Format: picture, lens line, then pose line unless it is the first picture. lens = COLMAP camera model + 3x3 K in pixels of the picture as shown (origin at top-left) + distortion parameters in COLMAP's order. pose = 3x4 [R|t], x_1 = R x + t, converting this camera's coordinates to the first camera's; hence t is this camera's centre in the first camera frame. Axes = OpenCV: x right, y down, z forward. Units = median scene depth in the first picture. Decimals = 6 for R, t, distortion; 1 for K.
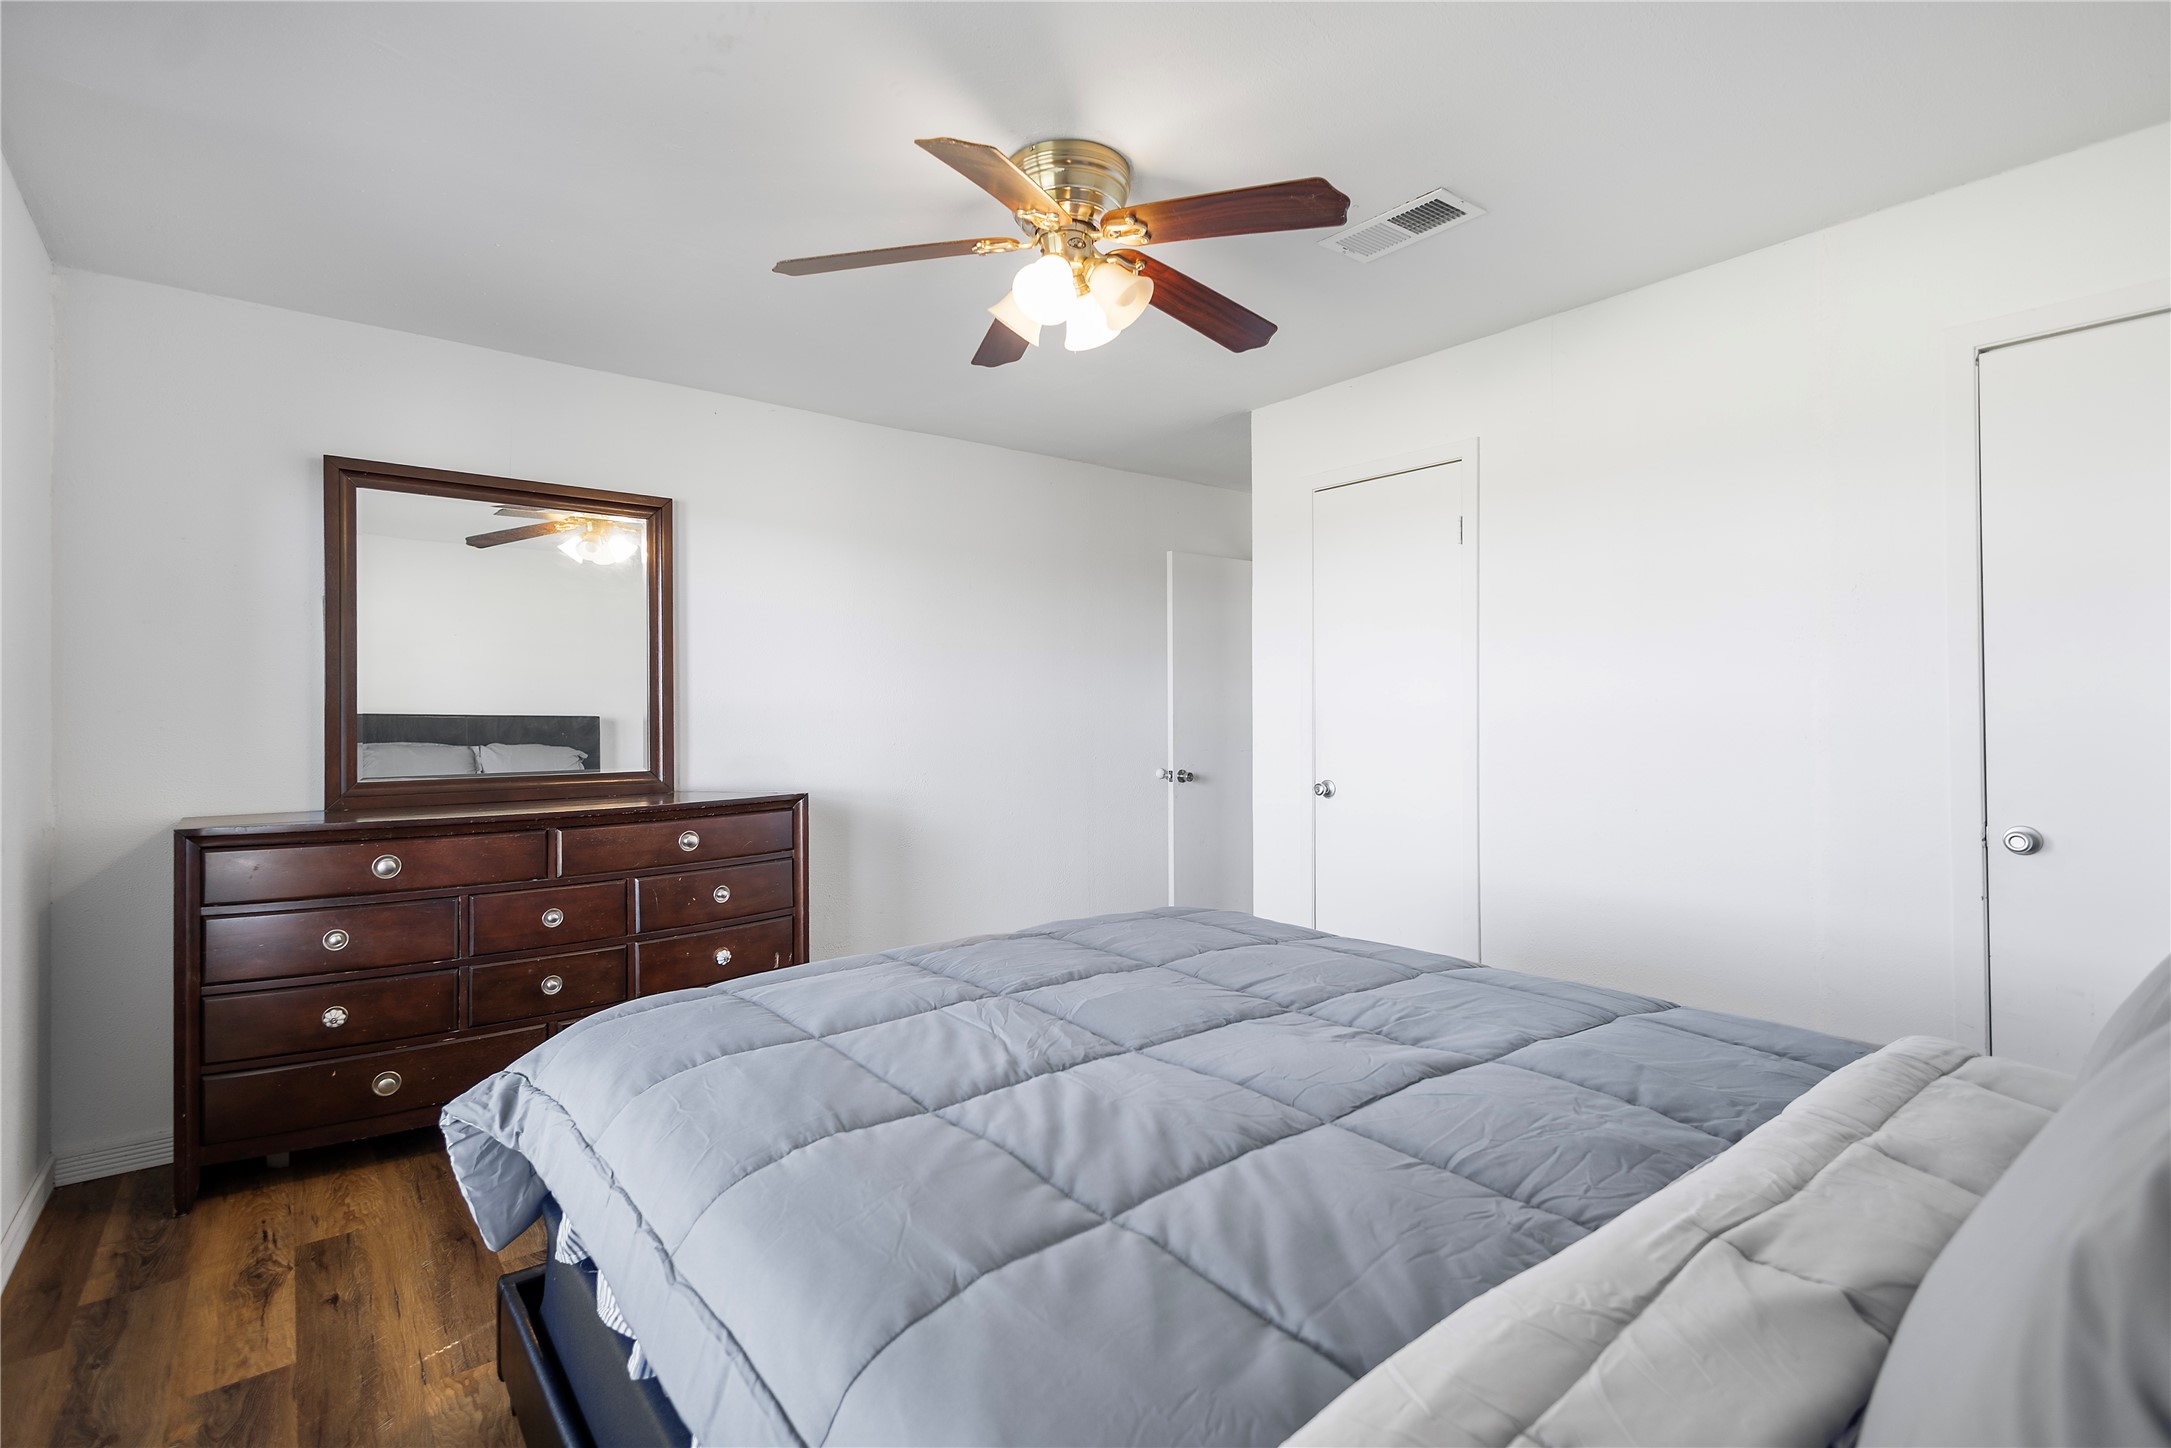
lens RADIAL K [[1010.9, 0, 1082.5], [0, 1010.9, 714.8], [0, 0, 1]] dist [0.008355, -0.003308]
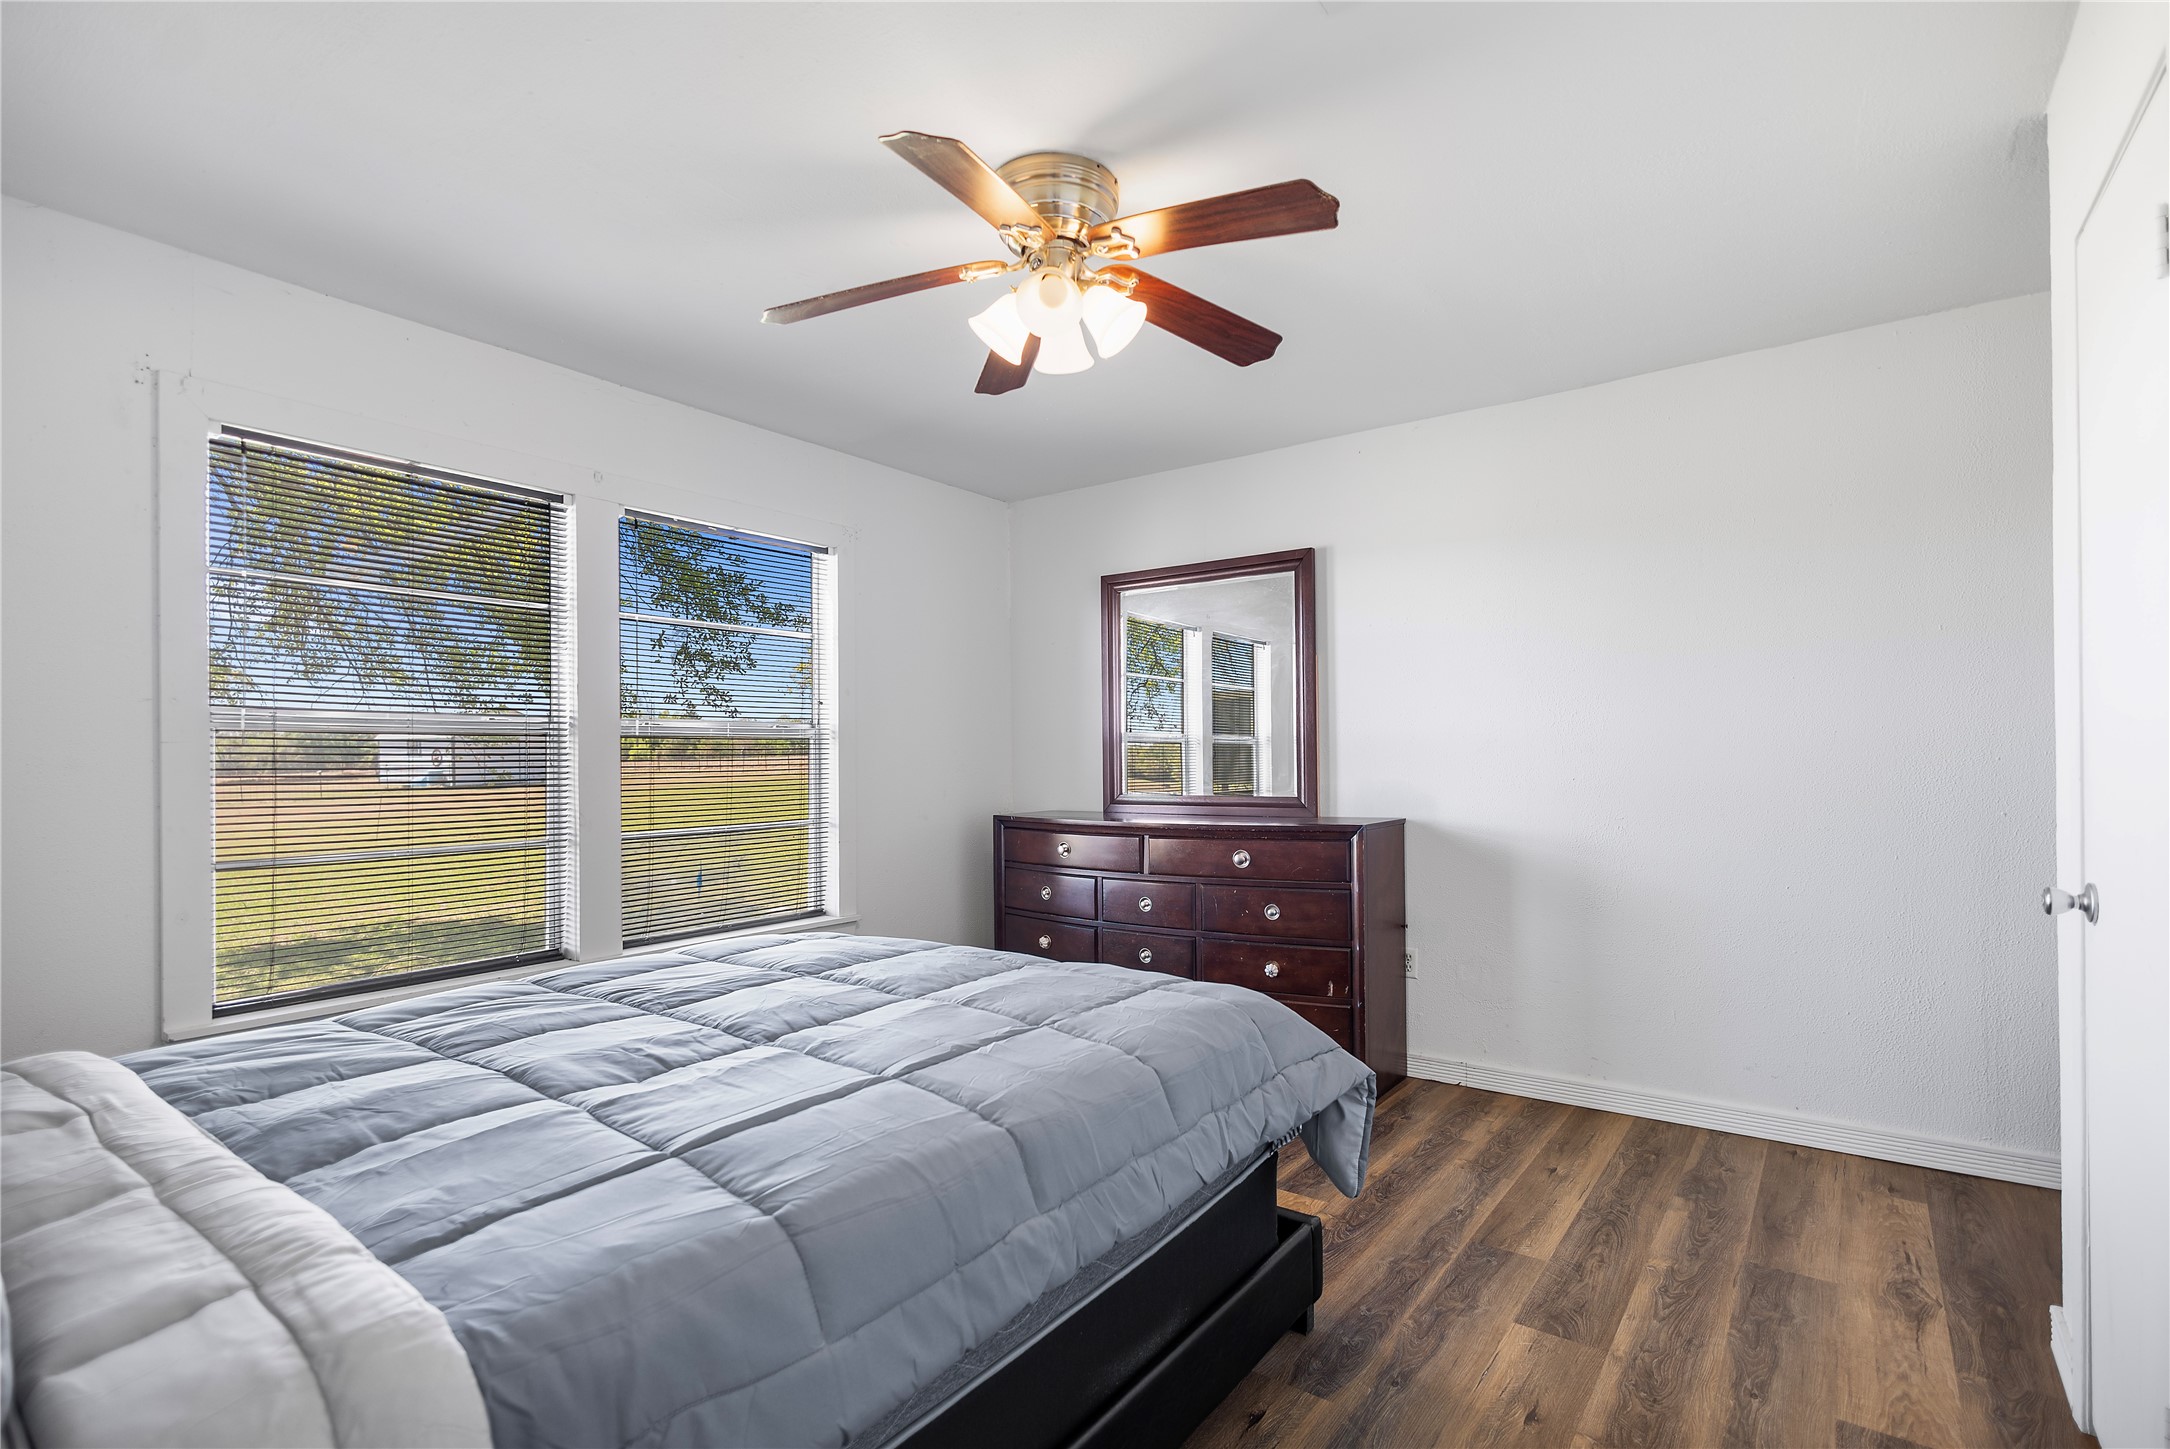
lens RADIAL K [[1010.4, 0, 1082.2], [0, 1010.4, 744.2], [0, 0, 1]] dist [0.008355, -0.003308]
pose [[0.259865, -0.006383, -0.965624, 0.635926], [0.008244, 0.999956, -0.004392, 0.000648], [0.965610, -0.006820, 0.259907, 0.527223]]
